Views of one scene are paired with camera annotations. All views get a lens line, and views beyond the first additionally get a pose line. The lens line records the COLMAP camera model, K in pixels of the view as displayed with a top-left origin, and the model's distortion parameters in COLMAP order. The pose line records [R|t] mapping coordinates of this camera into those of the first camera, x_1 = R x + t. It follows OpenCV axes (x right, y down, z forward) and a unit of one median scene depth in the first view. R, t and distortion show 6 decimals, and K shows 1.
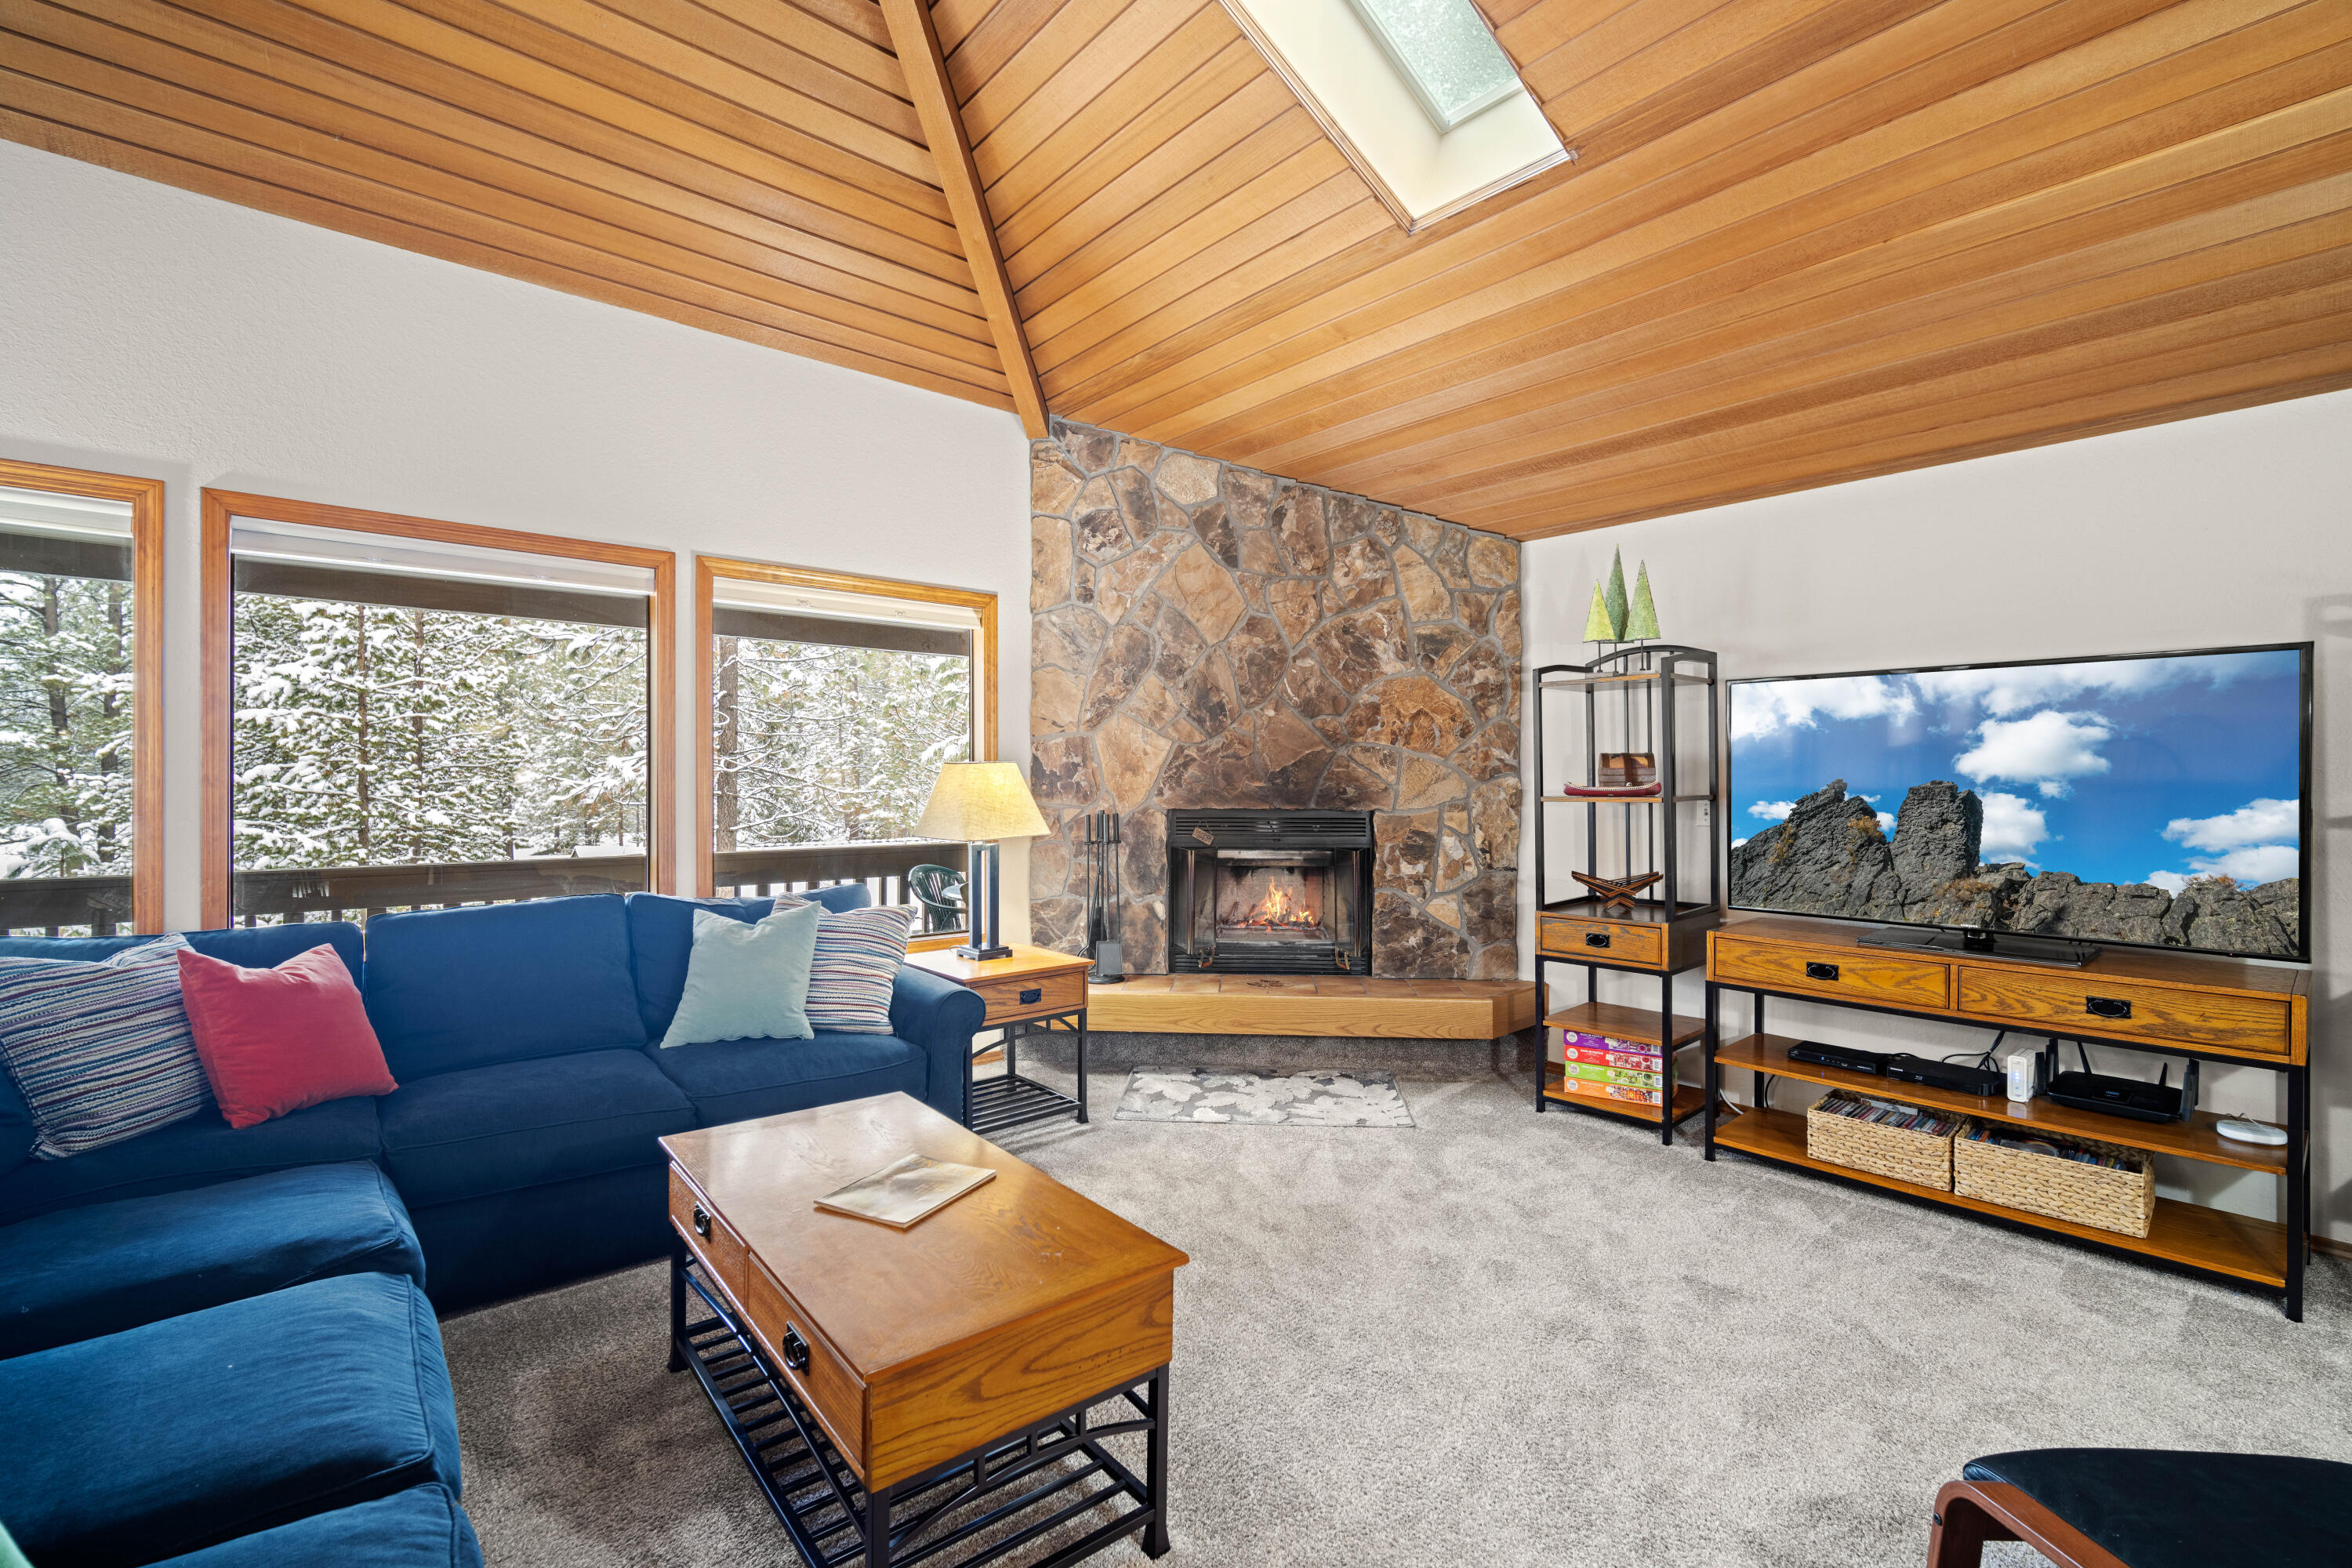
lens RADIAL K [[1016.5, 0, 1163.0], [0, 1016.5, 774.3], [0, 0, 1]] dist [-0.031299, 0.007161]
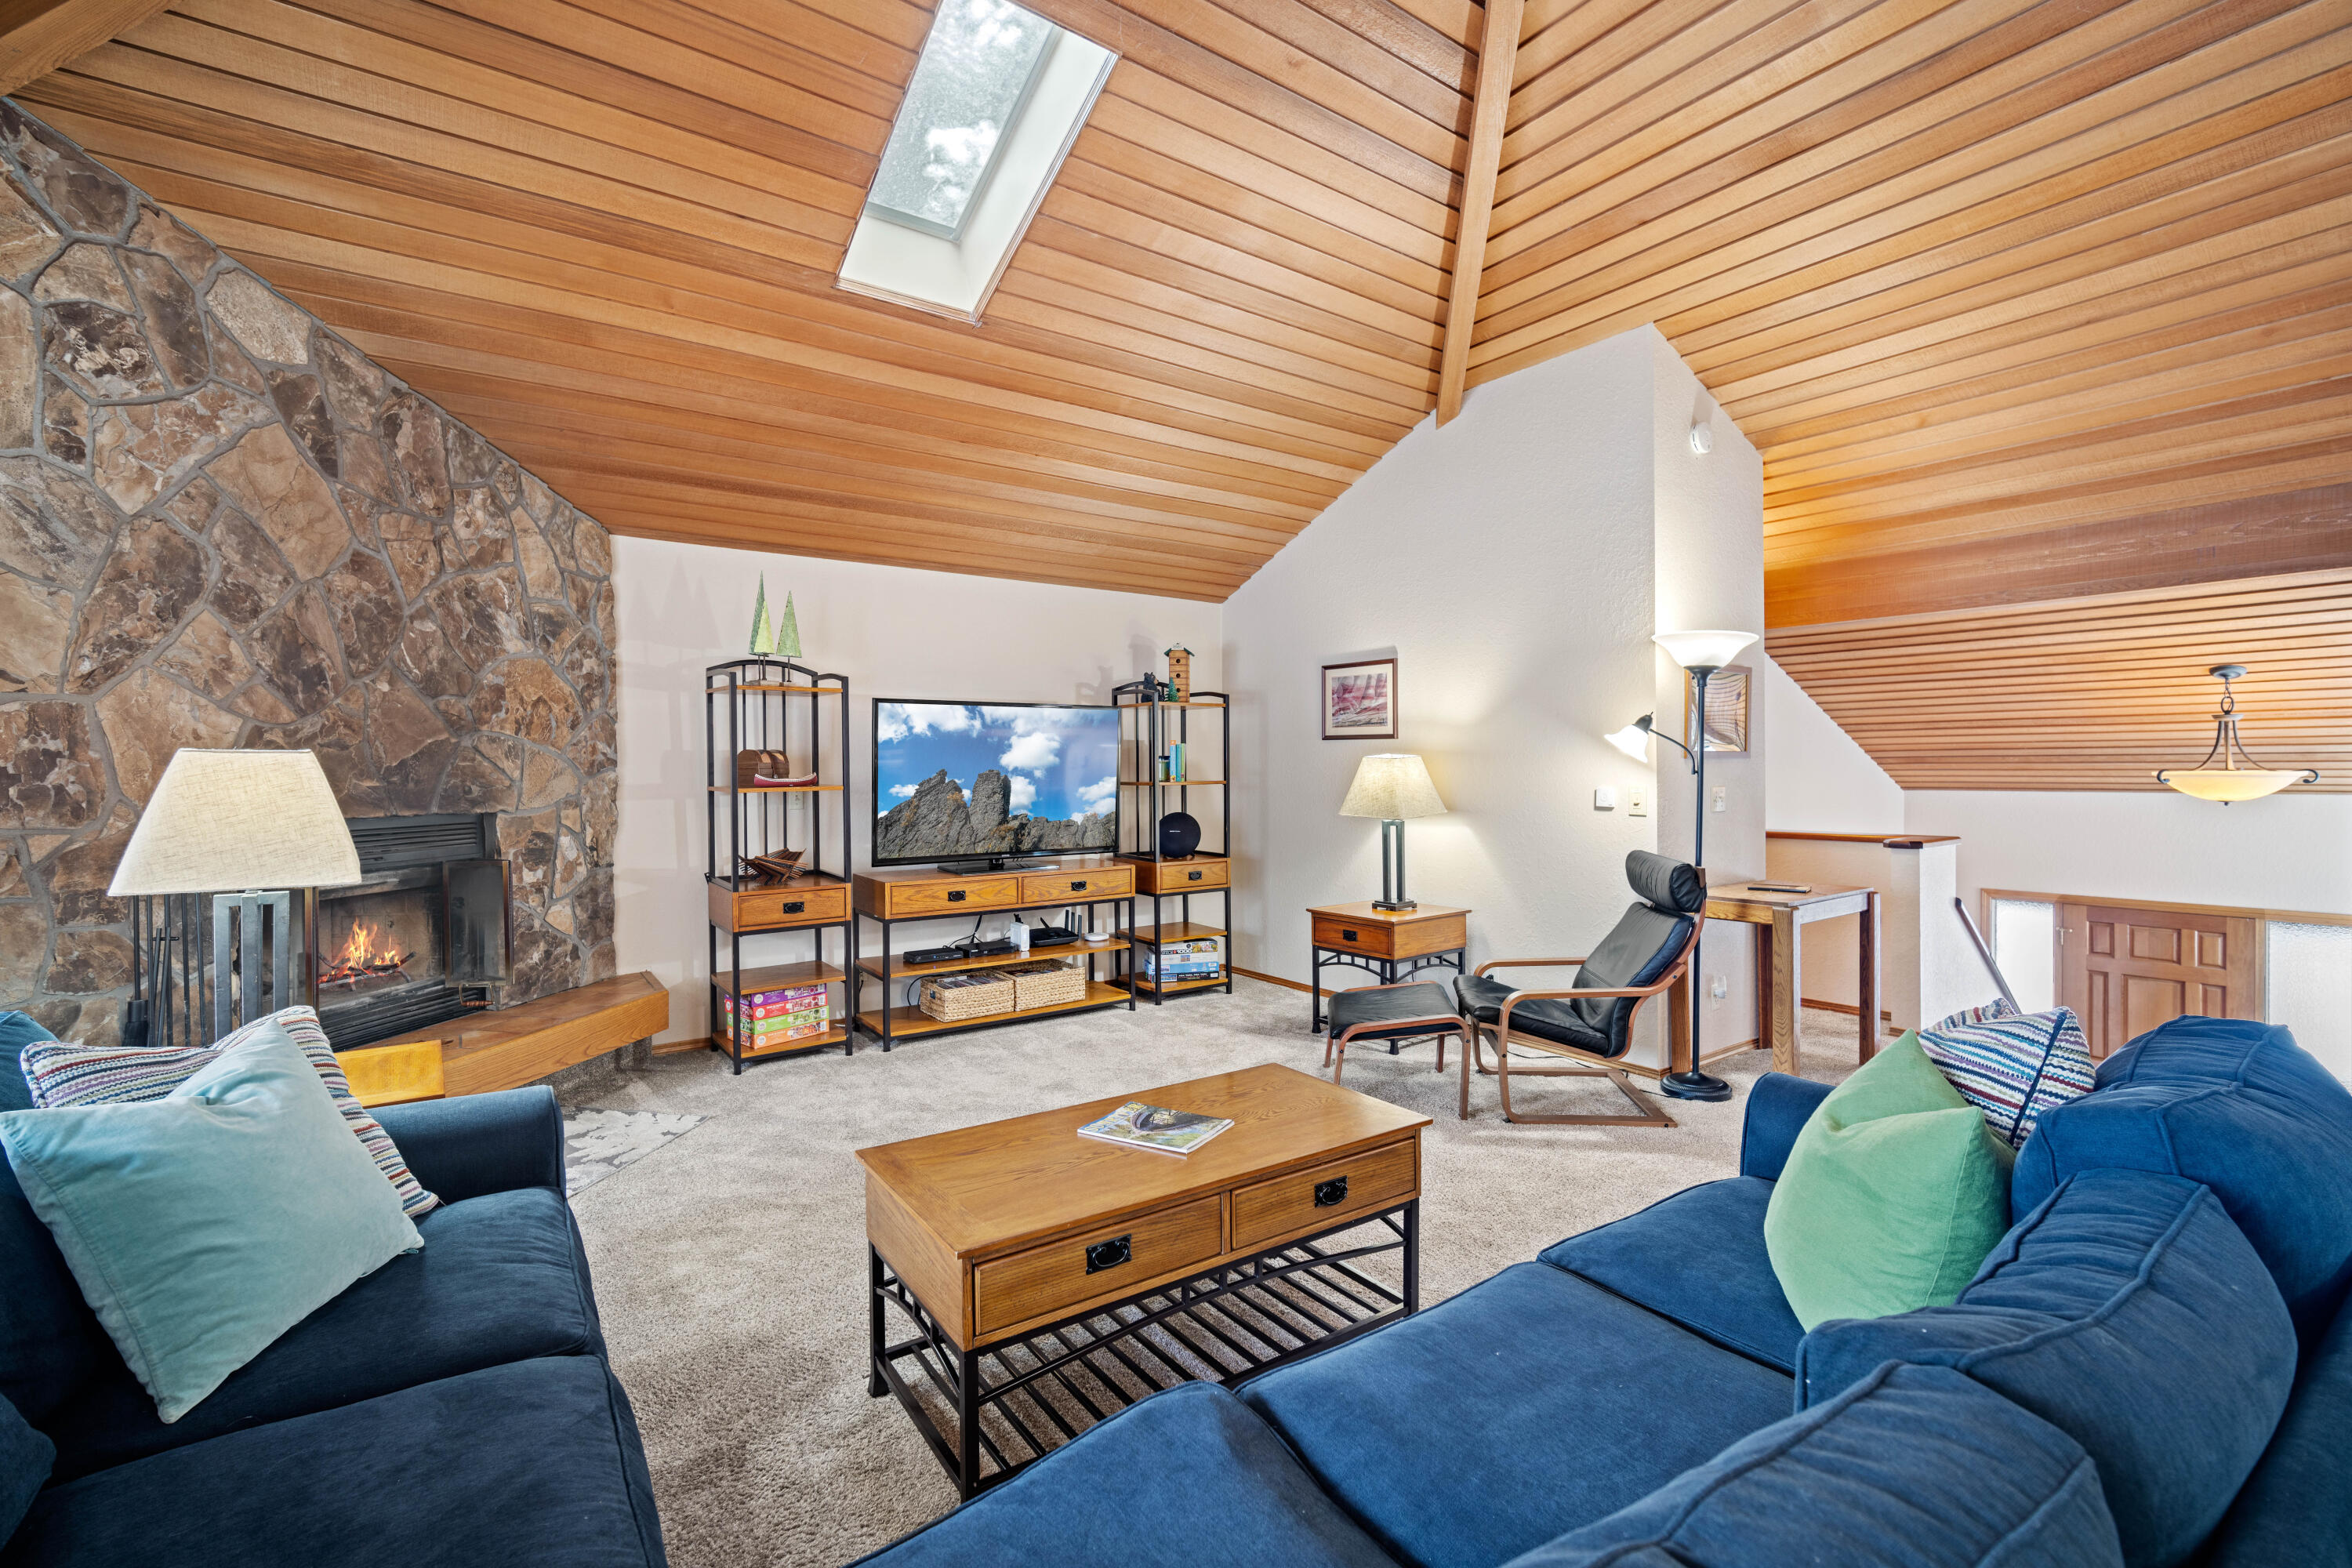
lens RADIAL K [[1016.5, 0, 1163.0], [0, 1016.5, 774.3], [0, 0, 1]] dist [-0.031299, 0.007161]
pose [[0.093725, -0.008641, 0.995561, -0.572459], [0.007289, 0.999941, 0.007993, 0.001563], [-0.995571, 0.006507, 0.093782, 0.367909]]
